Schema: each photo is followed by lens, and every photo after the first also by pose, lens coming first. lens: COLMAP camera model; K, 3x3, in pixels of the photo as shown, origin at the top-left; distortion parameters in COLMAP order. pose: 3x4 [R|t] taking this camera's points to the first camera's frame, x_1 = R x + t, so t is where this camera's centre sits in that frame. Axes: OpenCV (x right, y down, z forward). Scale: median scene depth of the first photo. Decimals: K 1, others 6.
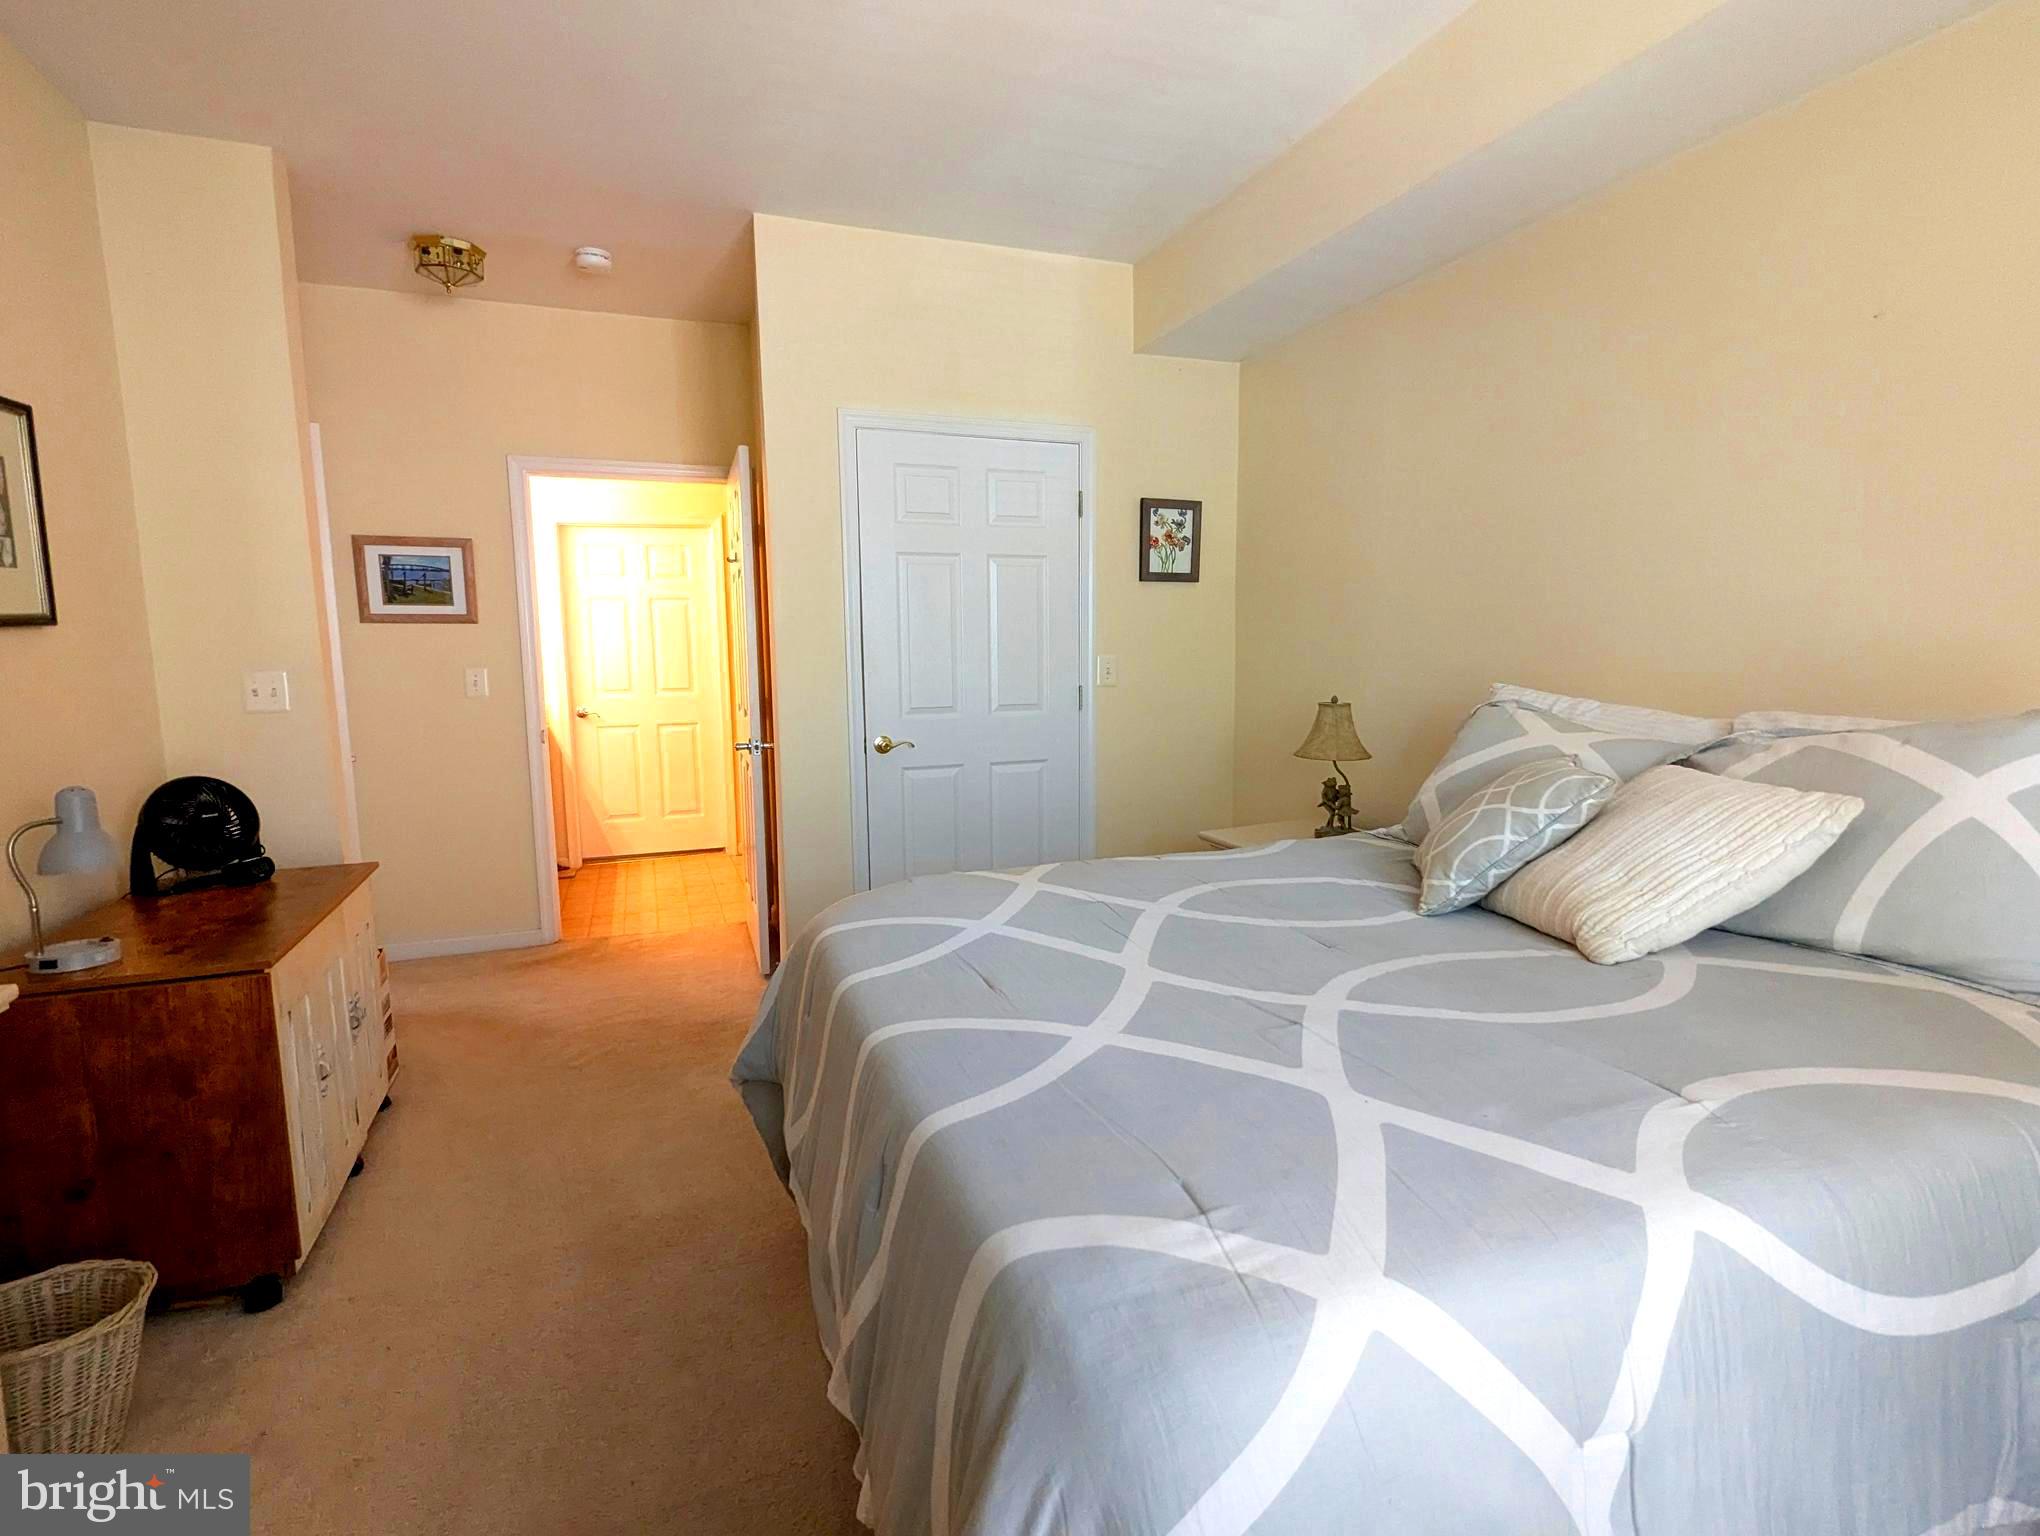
lens RADIAL K [[1024.6, 0, 1020.0], [0, 1024.6, 768.0], [0, 0, 1]] dist [0.007034, 0.000019]
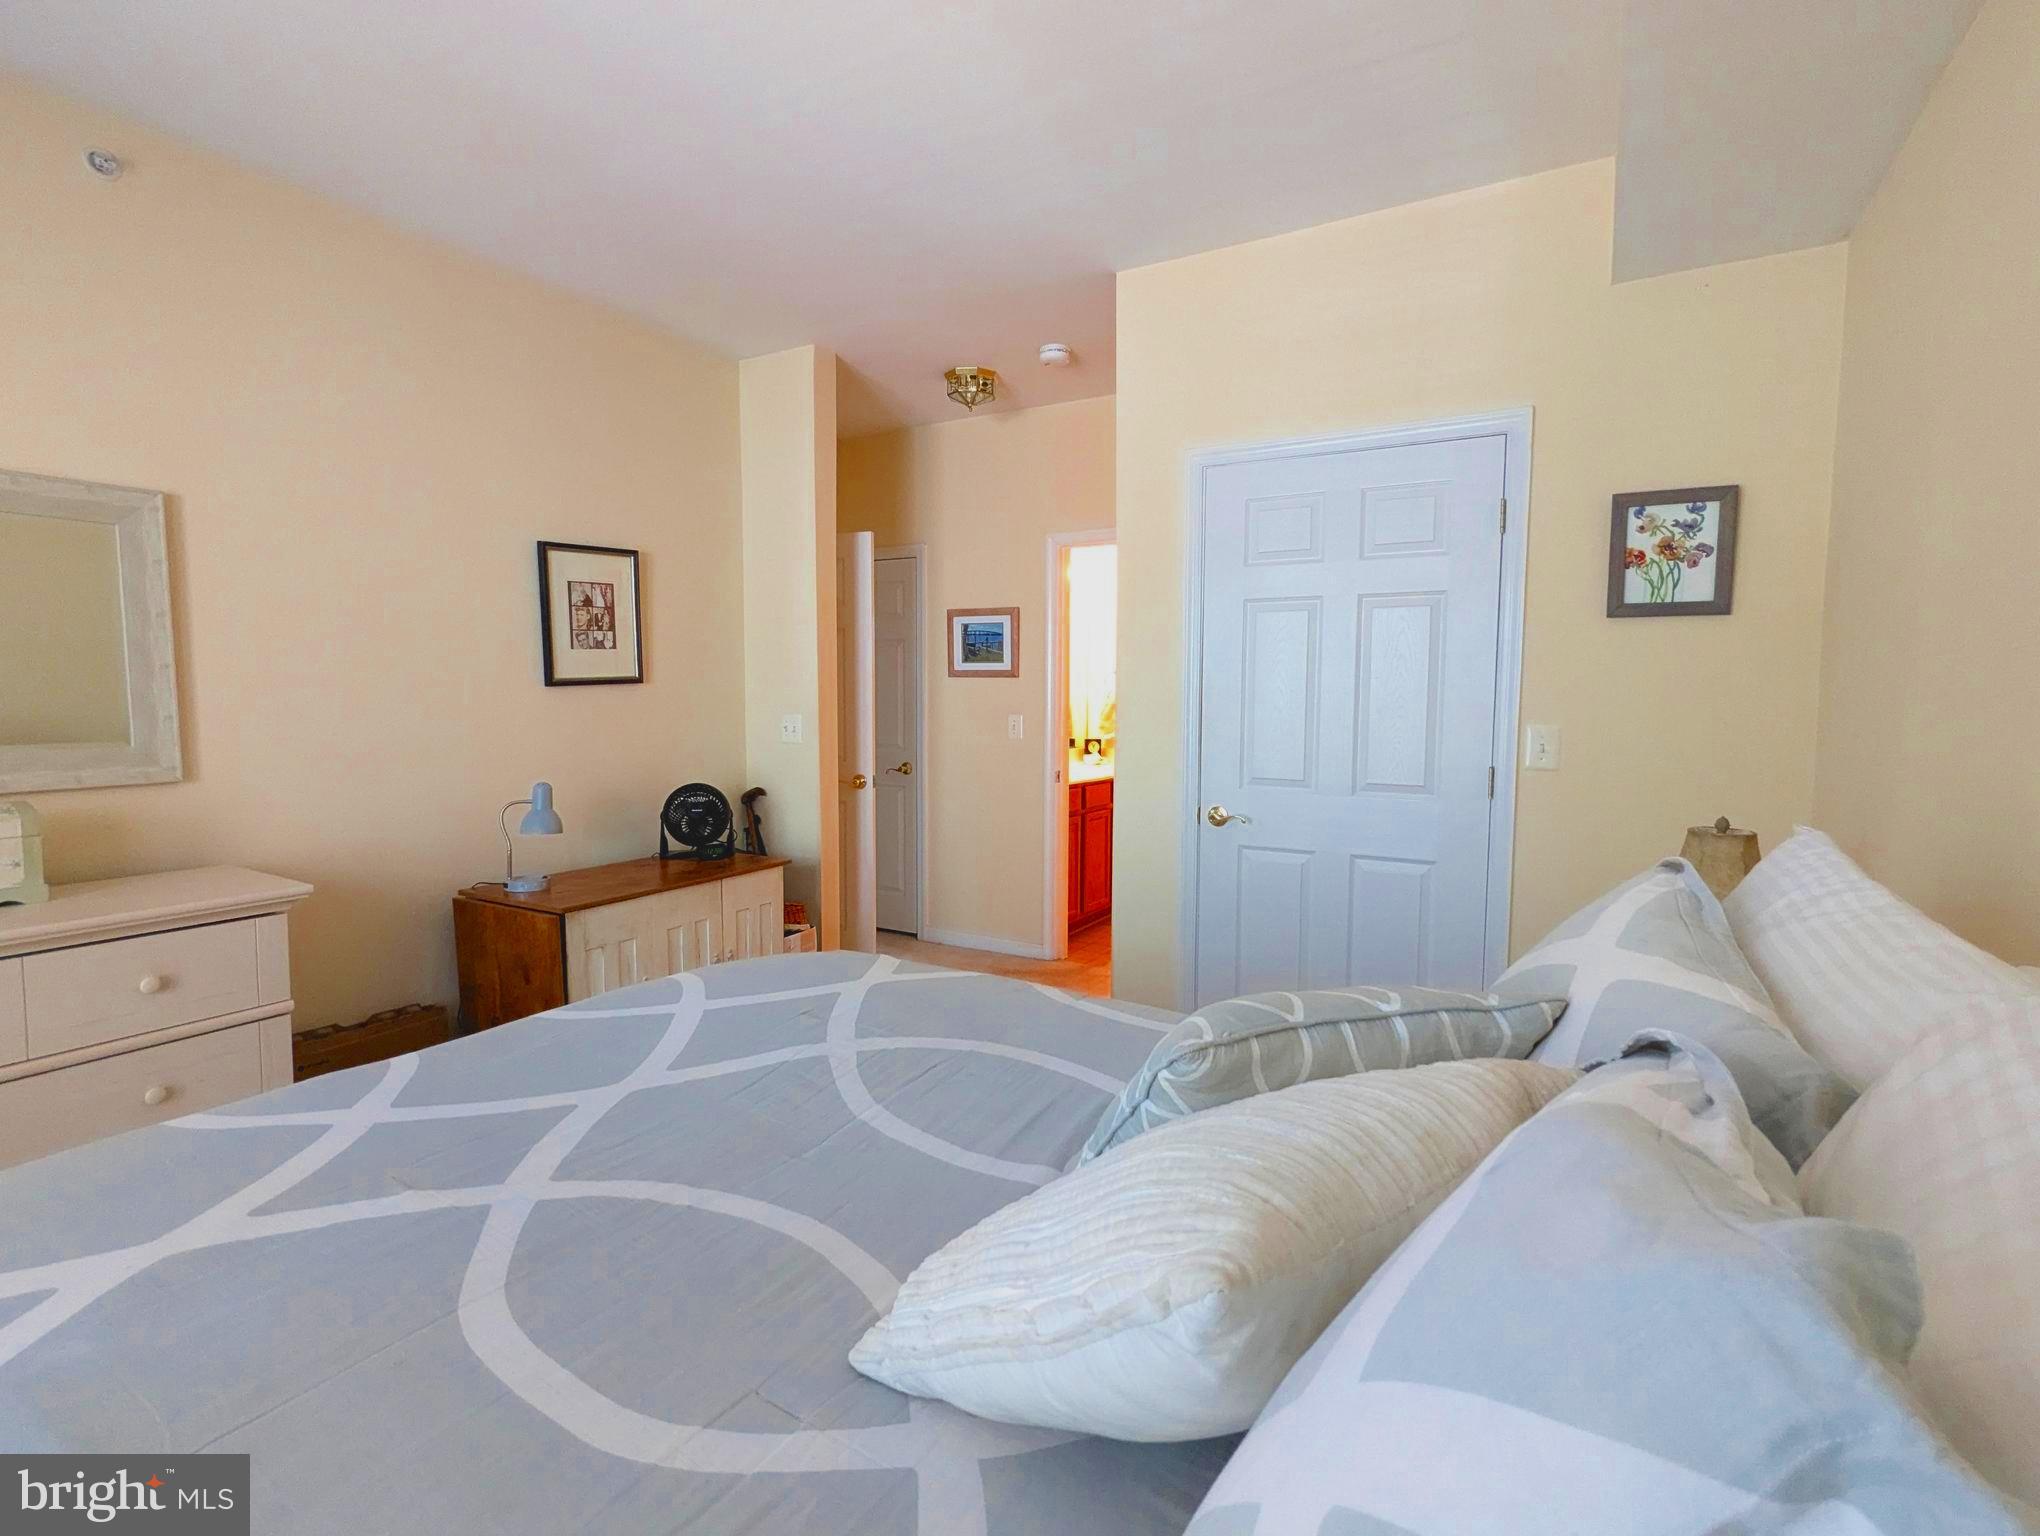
lens RADIAL K [[1006.7, 0, 1015.6], [0, 1006.7, 771.9], [0, 0, 1]] dist [-0.001203, -0.000706]
pose [[0.609962, 0.076772, -0.788703, 0.408871], [-0.104769, 0.994372, 0.015766, -0.051802], [0.785474, 0.073015, 0.614572, 0.298574]]
